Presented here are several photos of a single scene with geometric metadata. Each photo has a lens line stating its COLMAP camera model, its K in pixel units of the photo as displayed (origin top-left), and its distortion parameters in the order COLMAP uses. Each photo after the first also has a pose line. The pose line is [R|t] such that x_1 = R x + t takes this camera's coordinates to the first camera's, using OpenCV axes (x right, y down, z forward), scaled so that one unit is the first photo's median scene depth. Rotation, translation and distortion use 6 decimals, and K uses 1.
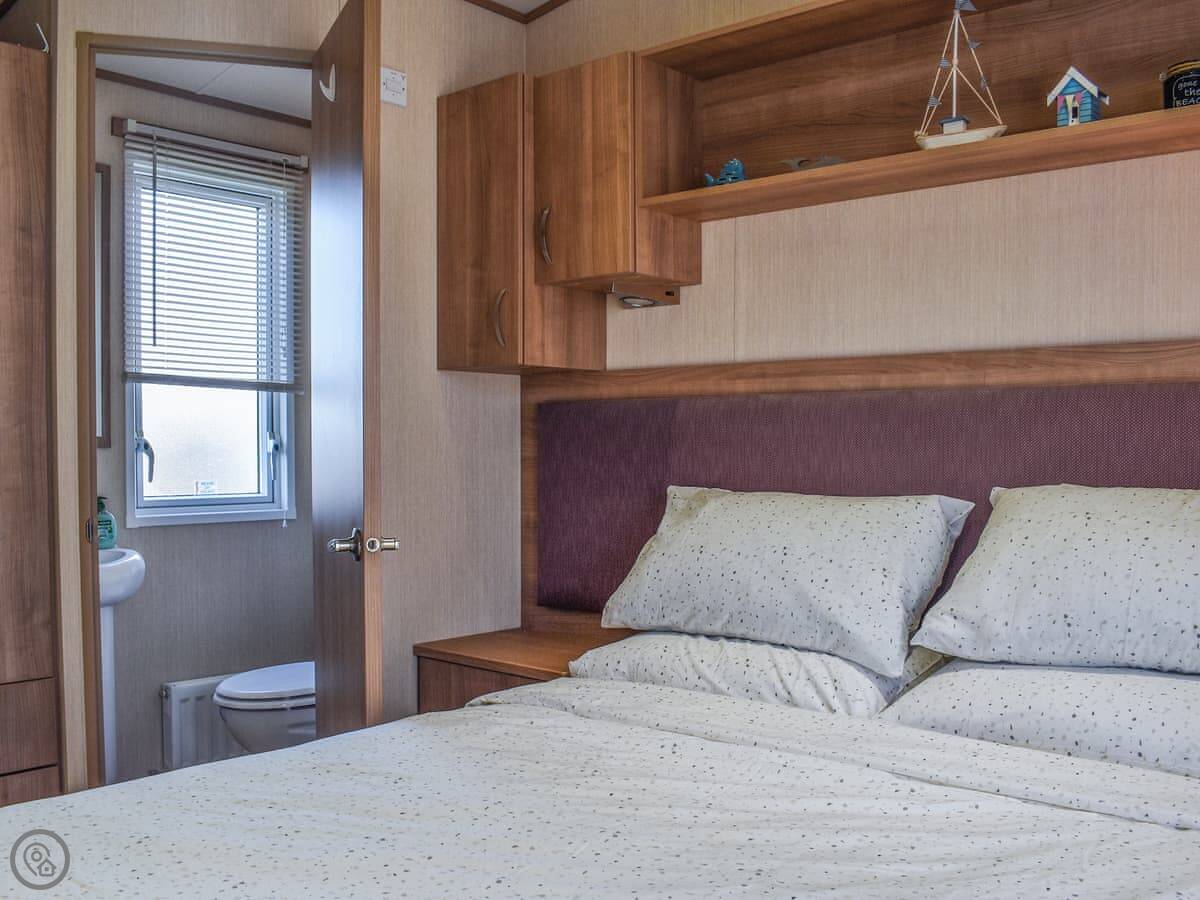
lens RADIAL K [[1113.2, 0, 624.5], [0, 1113.2, 513.5], [0, 0, 1]] dist [-0.080116, 0.004366]
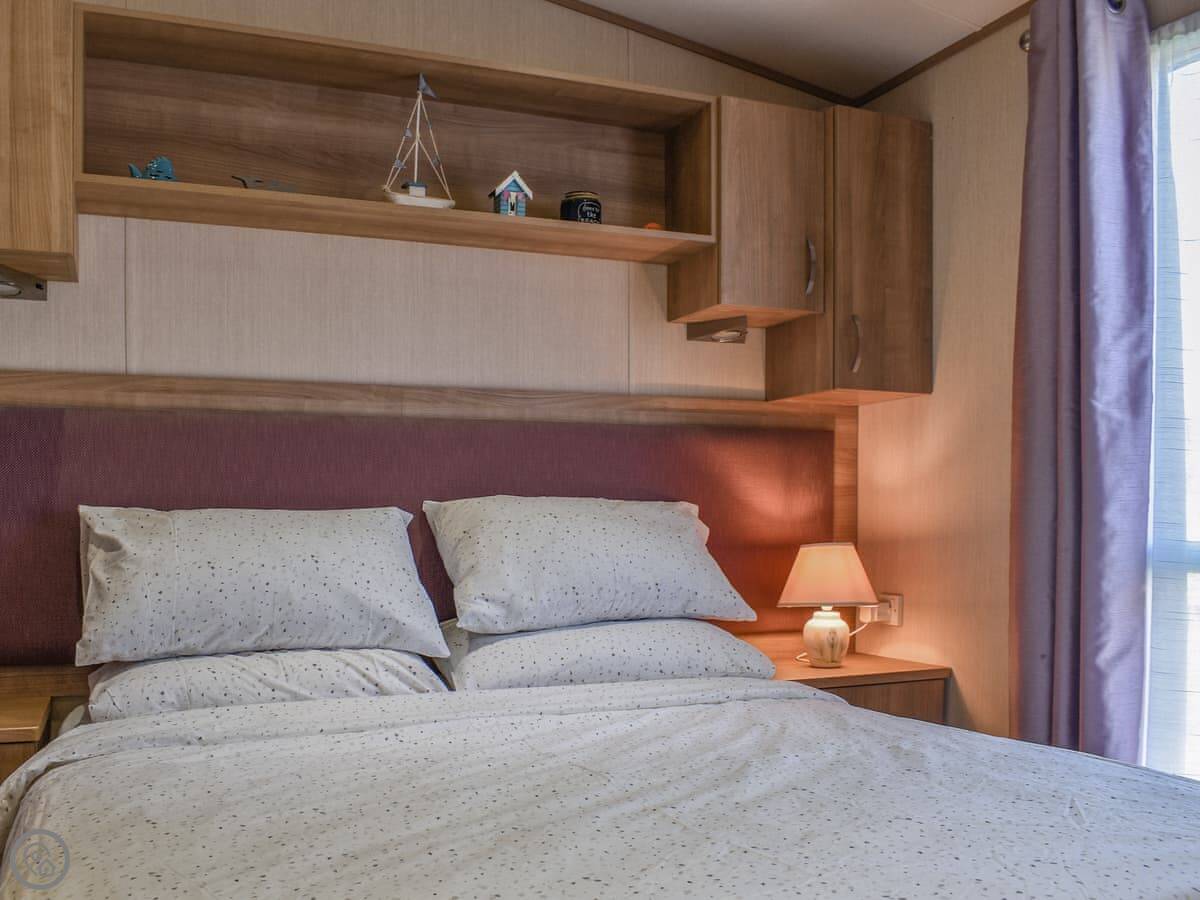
lens RADIAL K [[1024.5, 0, 619.8], [0, 1024.5, 582.1], [0, 0, 1]] dist [-0.053629, -0.005151]
pose [[0.471100, -0.057993, 0.880172, -0.547688], [0.056944, 0.997754, 0.035262, 0.037325], [-0.880240, 0.033509, 0.473344, 0.291769]]
